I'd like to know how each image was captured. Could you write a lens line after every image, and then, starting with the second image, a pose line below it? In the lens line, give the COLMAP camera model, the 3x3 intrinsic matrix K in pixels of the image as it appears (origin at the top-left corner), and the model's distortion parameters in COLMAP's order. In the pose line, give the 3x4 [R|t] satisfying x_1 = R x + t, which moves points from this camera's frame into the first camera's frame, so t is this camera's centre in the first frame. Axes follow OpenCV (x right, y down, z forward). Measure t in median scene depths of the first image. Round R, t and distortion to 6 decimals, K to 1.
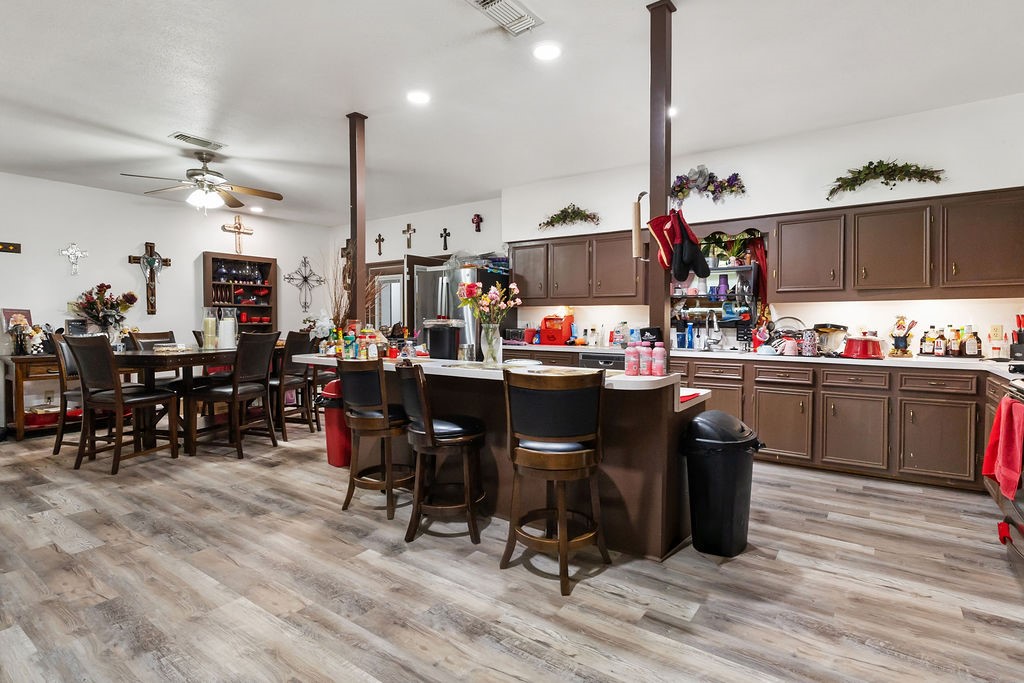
lens RADIAL K [[511.2, 0, 513.7], [0, 511.2, 332.9], [0, 0, 1]] dist [-0.005156, -0.000620]
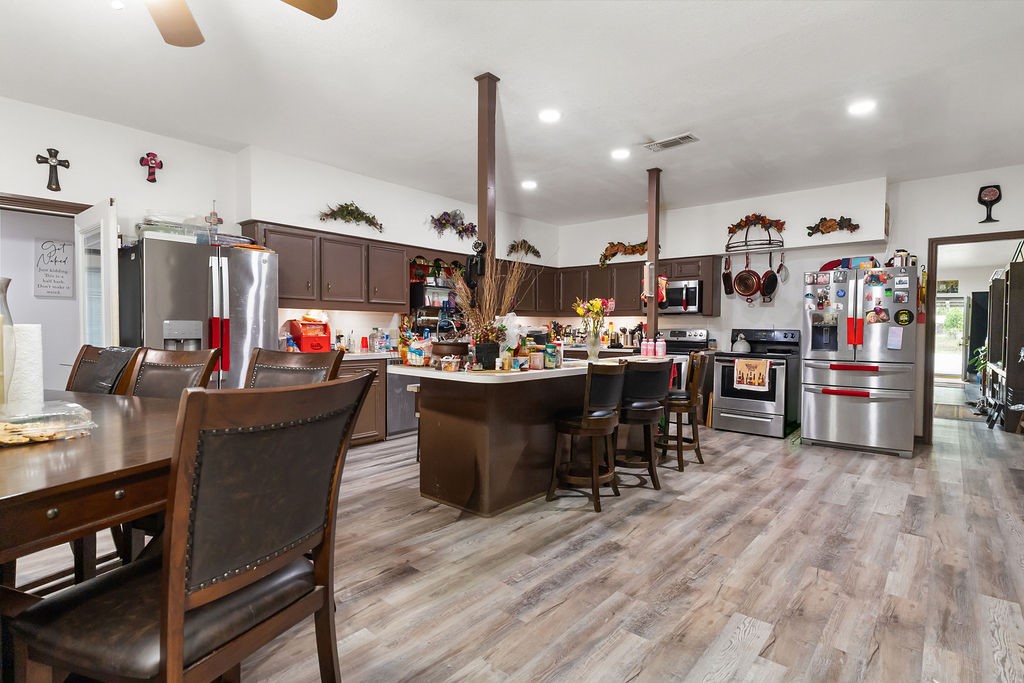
lens RADIAL K [[511.2, 0, 513.4], [0, 511.2, 342.5], [0, 0, 1]] dist [-0.005156, -0.000620]
pose [[0.093644, -0.027319, 0.995231, -1.310357], [0.018604, 0.999497, 0.025686, -0.022773], [-0.995432, 0.016110, 0.094105, 1.028700]]
